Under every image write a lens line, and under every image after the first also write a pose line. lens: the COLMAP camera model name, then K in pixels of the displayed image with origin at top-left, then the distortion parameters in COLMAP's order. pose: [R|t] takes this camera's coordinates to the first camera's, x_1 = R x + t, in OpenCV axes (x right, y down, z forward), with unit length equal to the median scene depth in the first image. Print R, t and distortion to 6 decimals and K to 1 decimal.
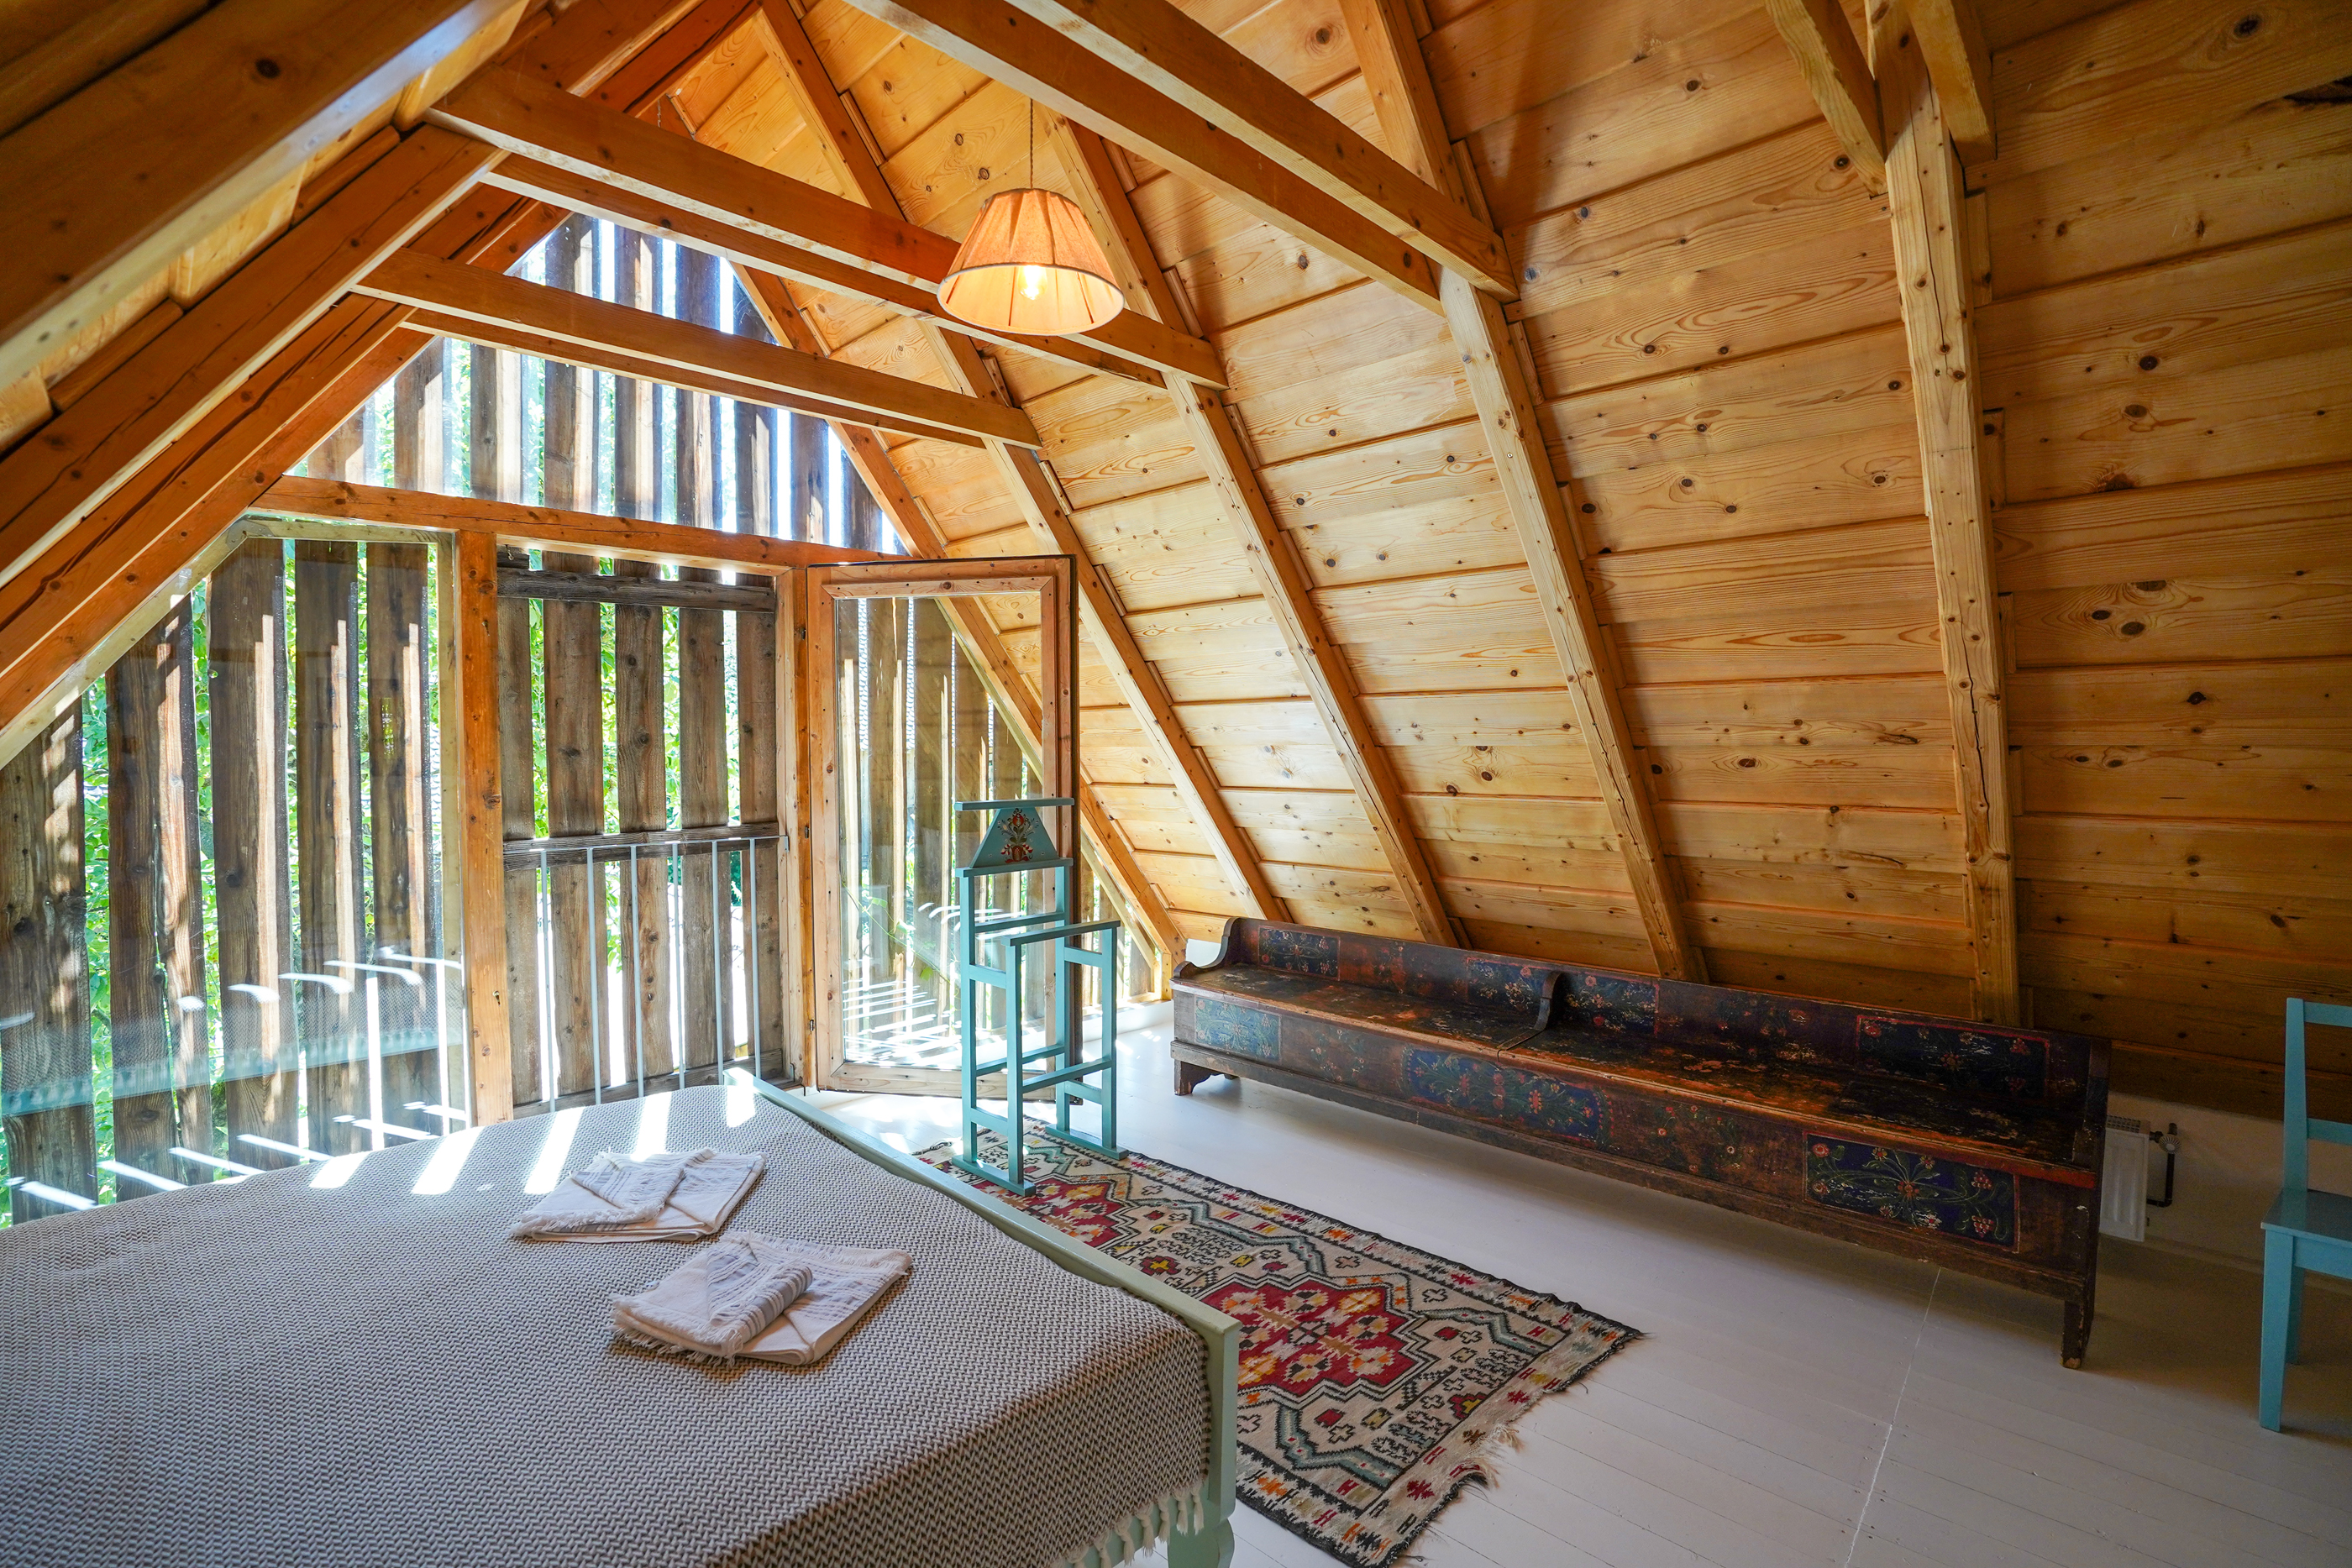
lens RADIAL K [[1079.4, 0, 1159.5], [0, 1079.4, 777.5], [0, 0, 1]] dist [-0.077811, 0.028140]
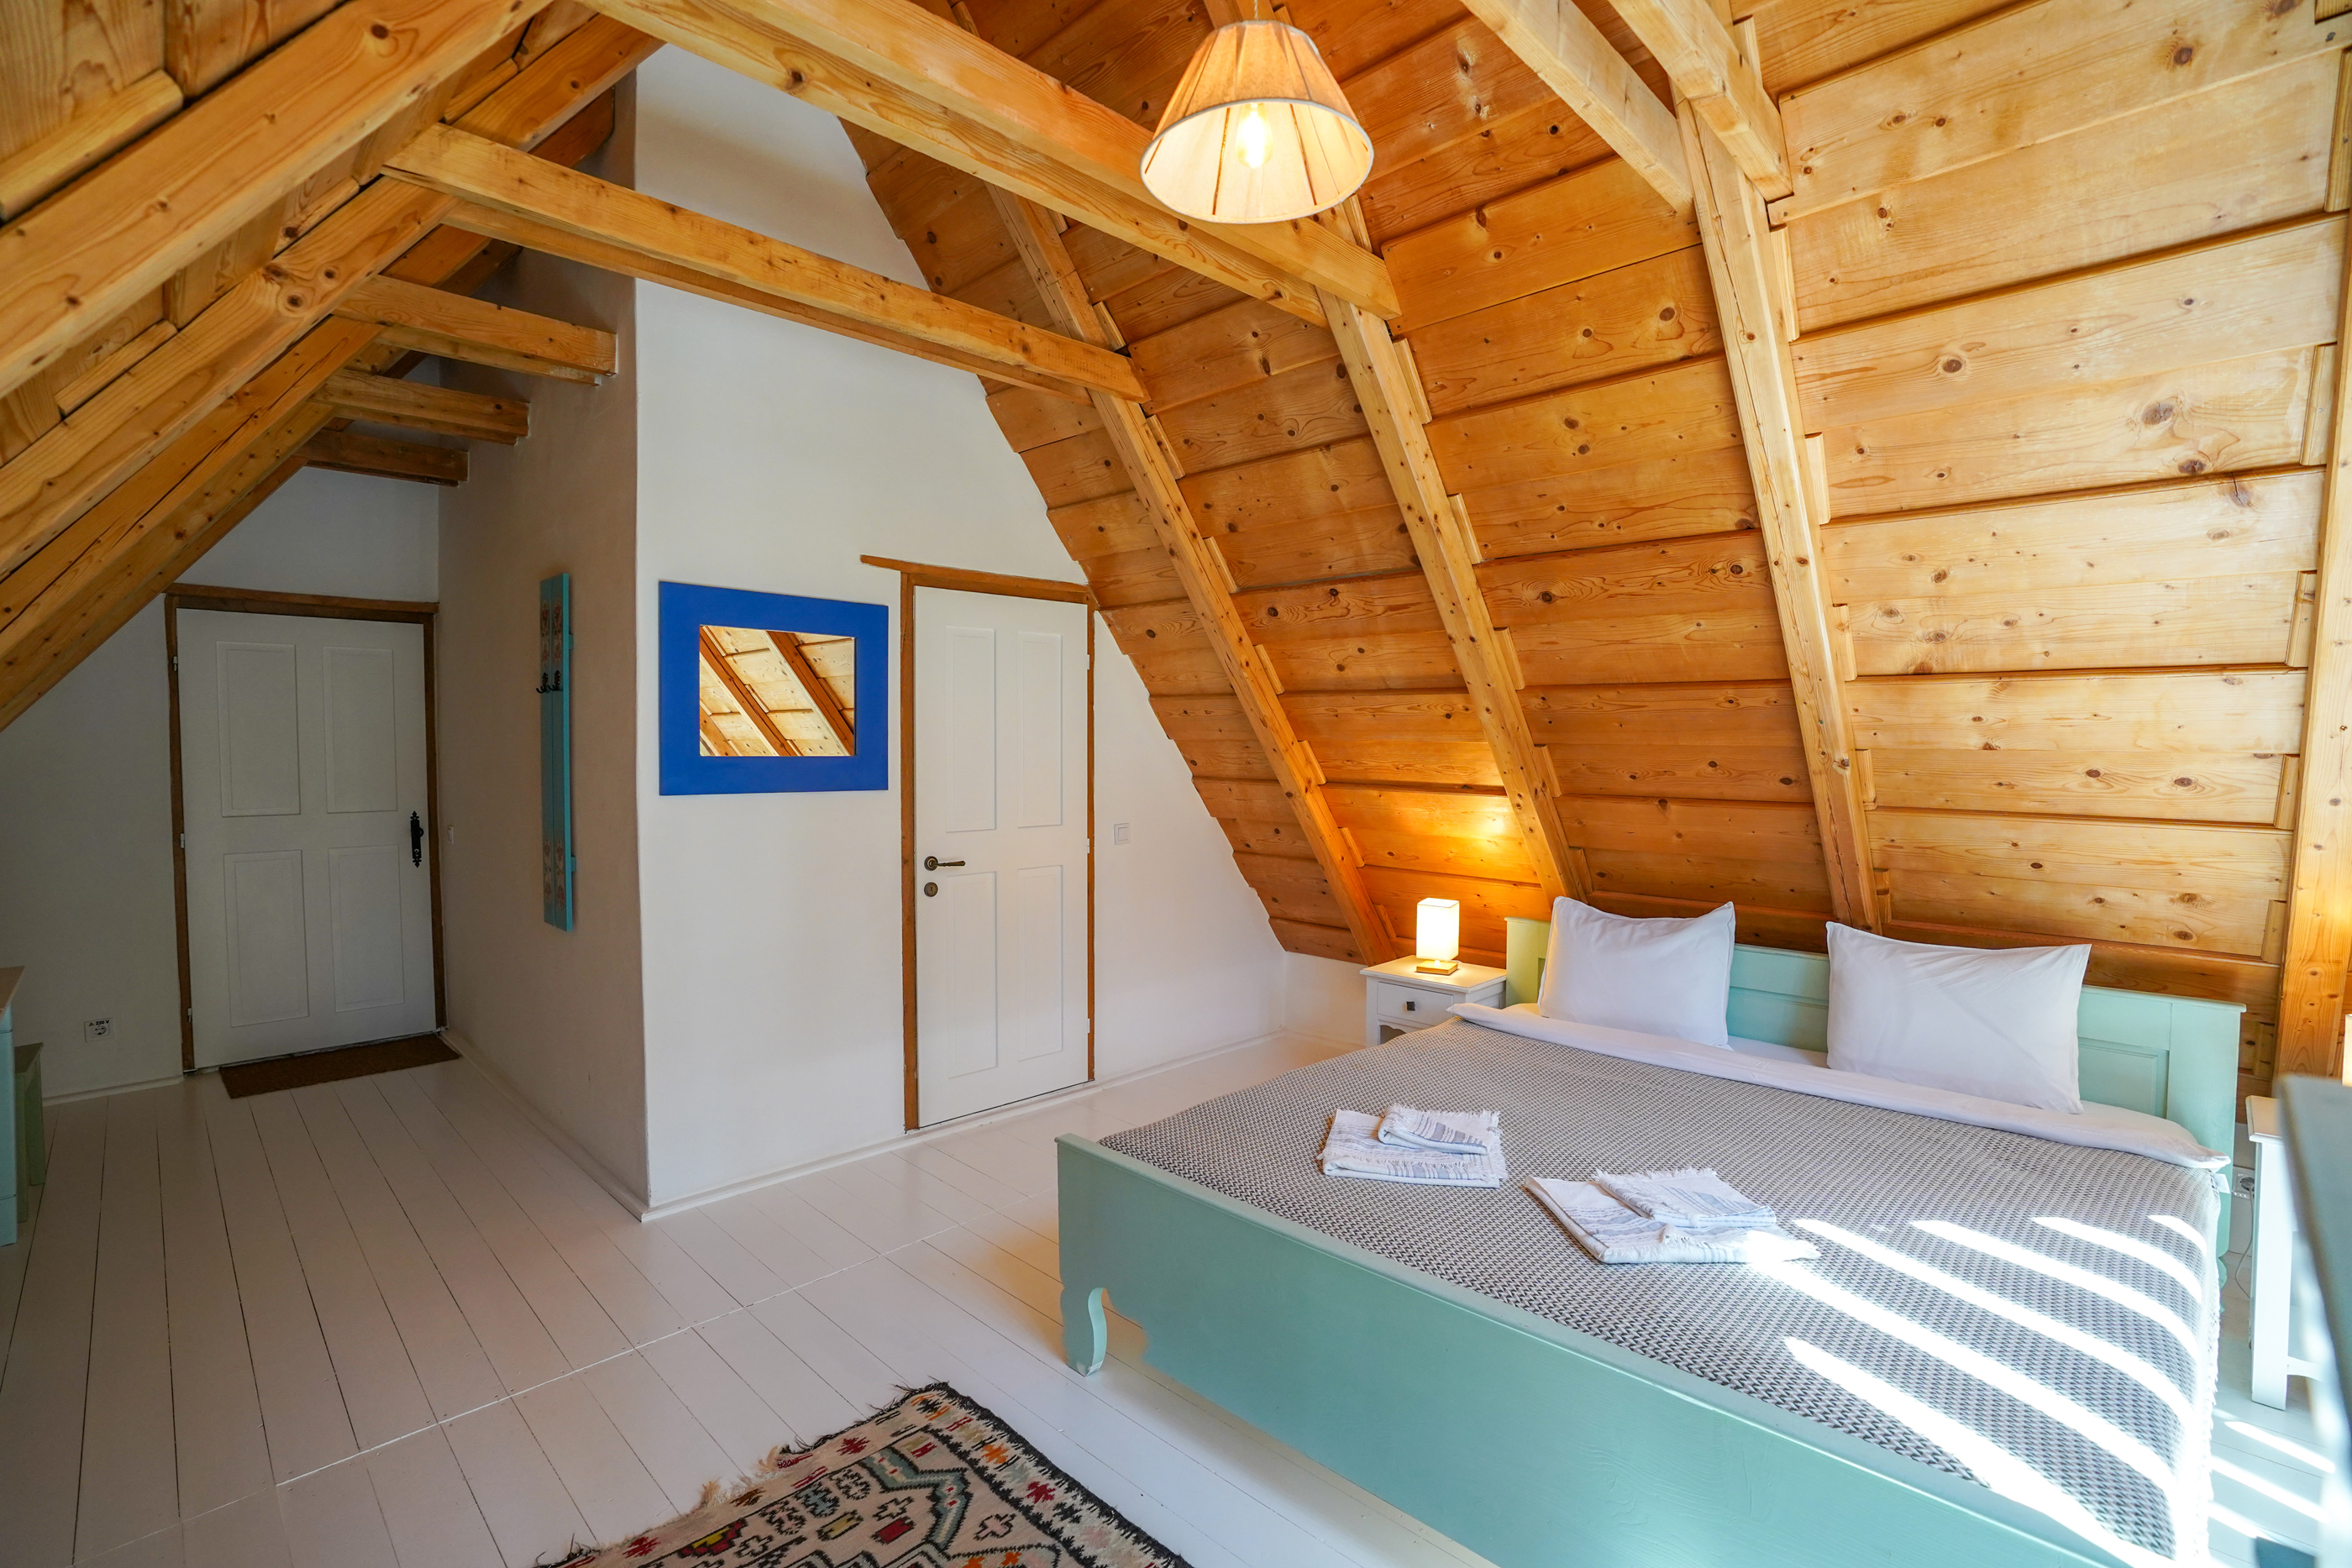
lens RADIAL K [[1079.4, 0, 1159.5], [0, 1079.4, 777.5], [0, 0, 1]] dist [-0.077811, 0.028140]
pose [[-0.999939, -0.004210, 0.010181, -0.036011], [-0.003611, 0.998302, 0.058134, -0.023015], [-0.010408, 0.058094, -0.998257, 1.184406]]
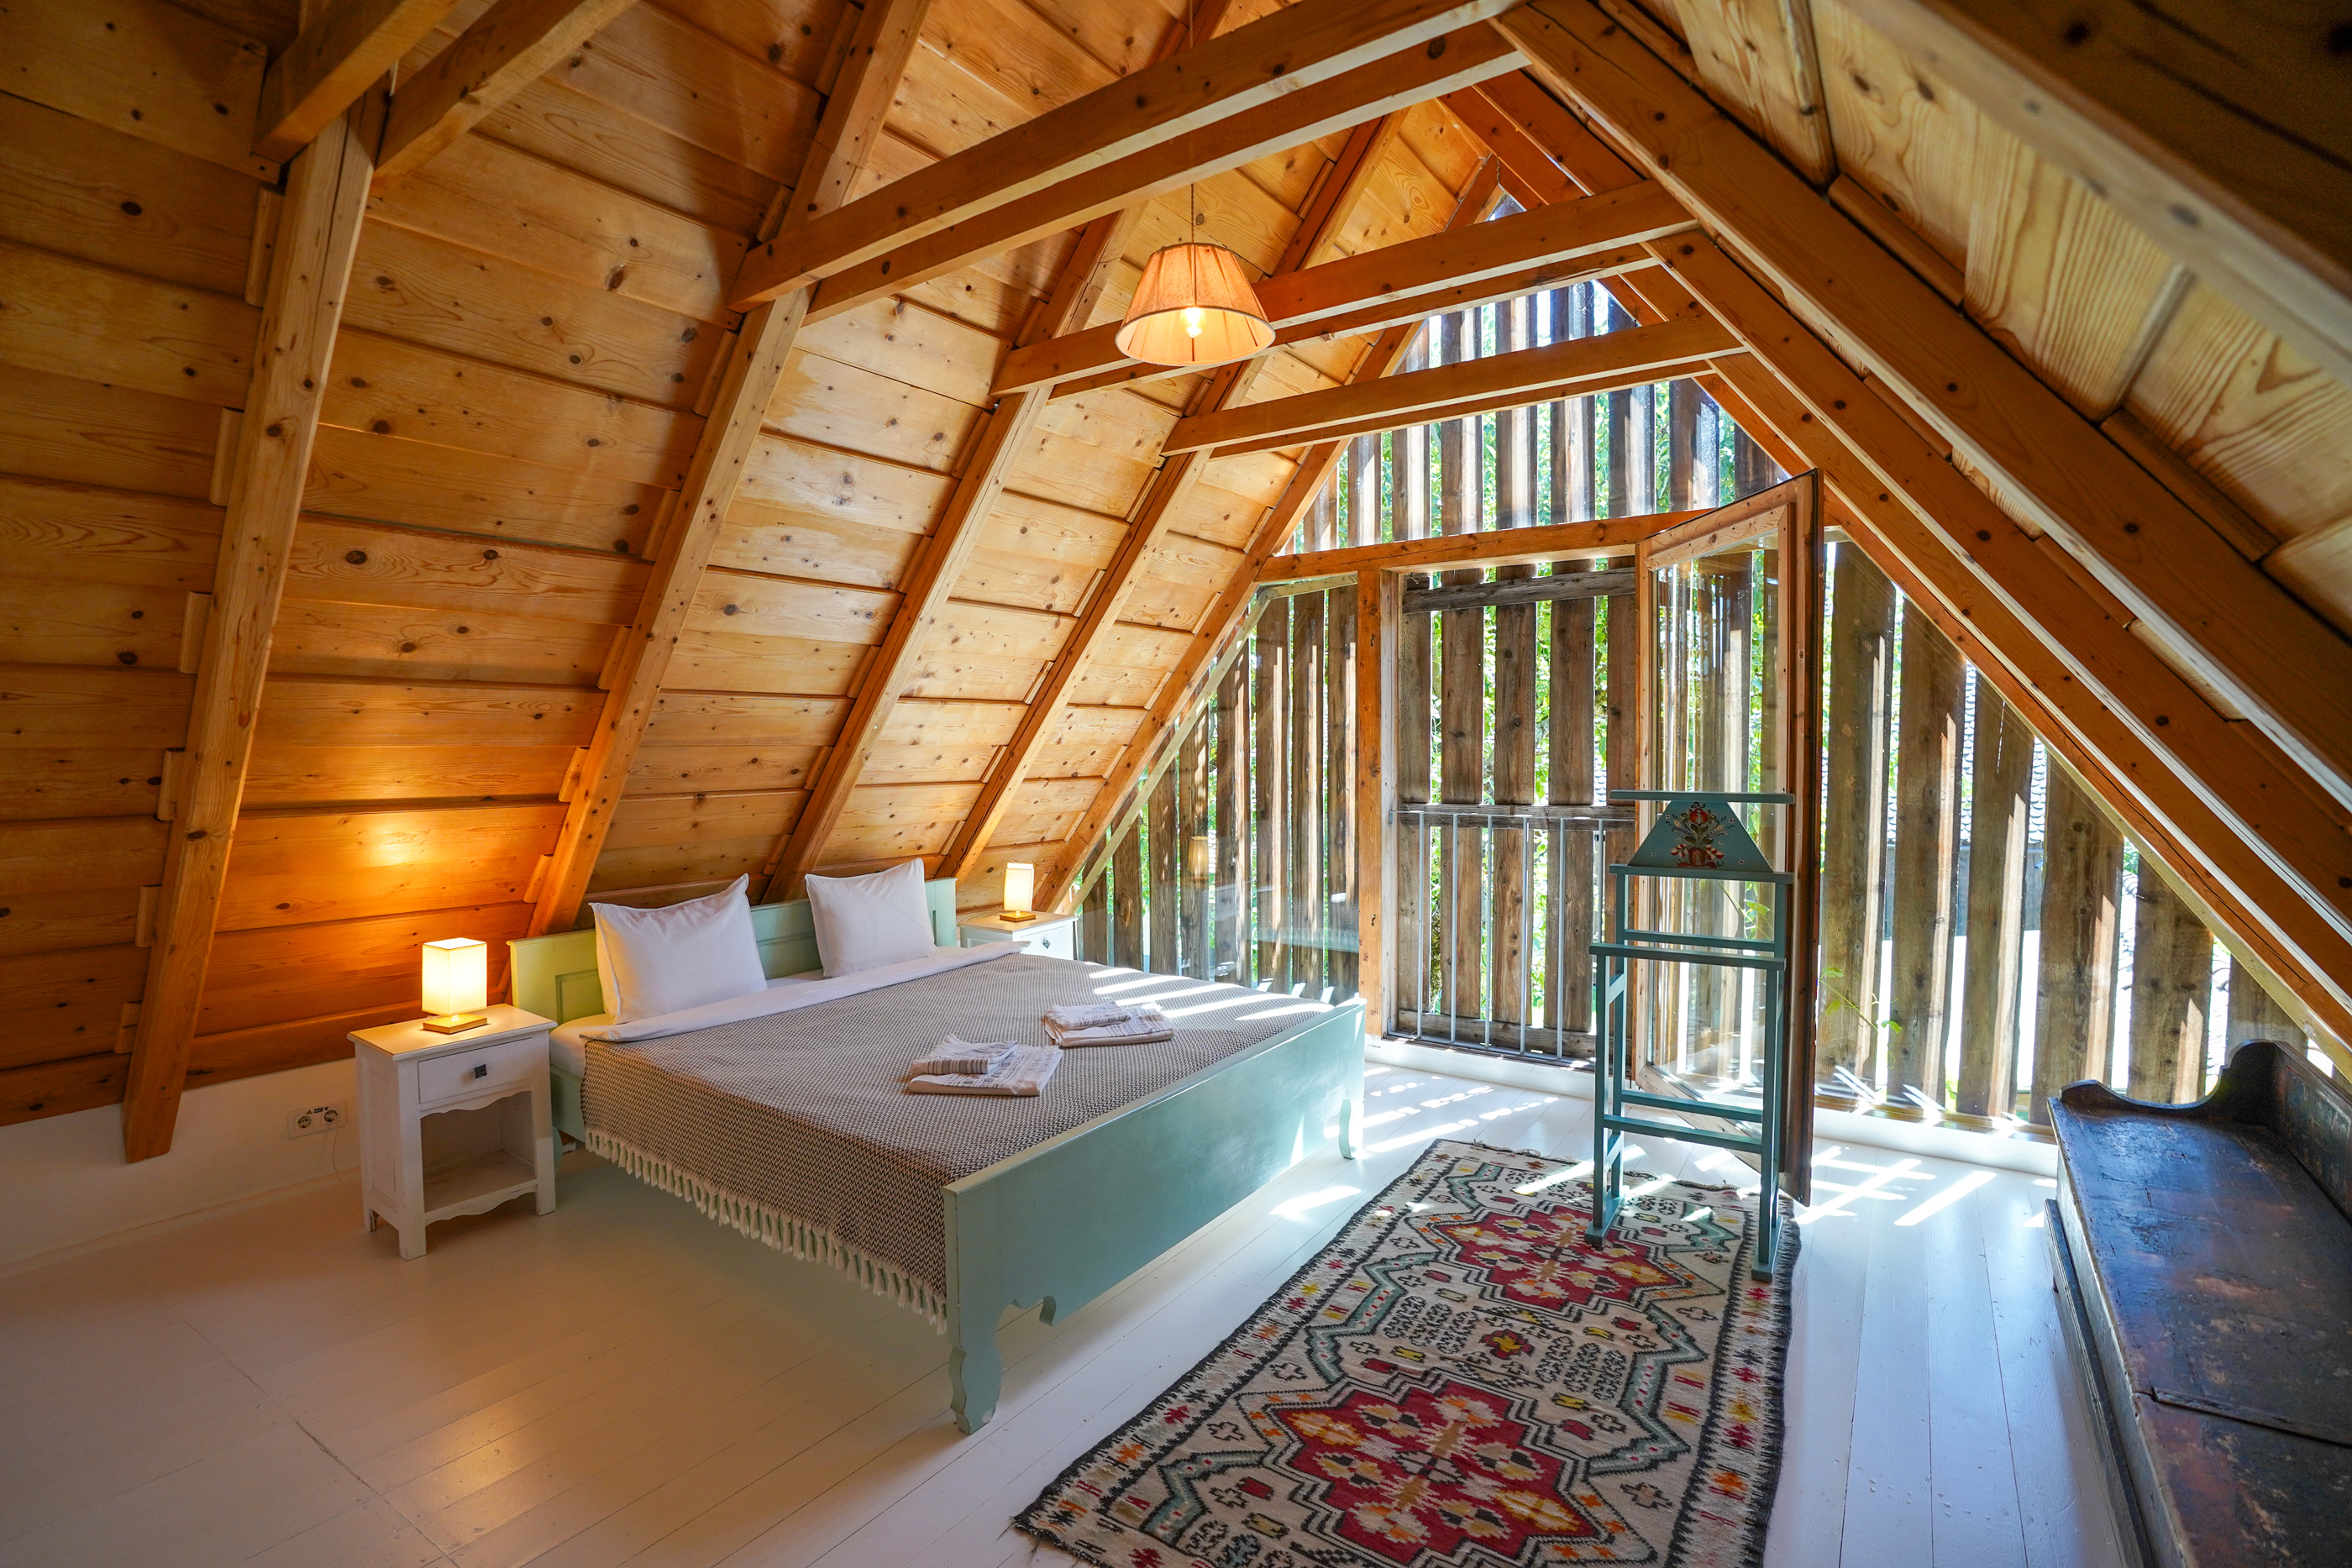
lens RADIAL K [[1079.4, 0, 1159.5], [0, 1079.4, 777.5], [0, 0, 1]] dist [-0.077811, 0.028140]
pose [[0.158864, 0.036765, -0.986616, 0.660385], [-0.018838, 0.999237, 0.034202, -0.011217], [0.987121, 0.013153, 0.159436, 0.511756]]
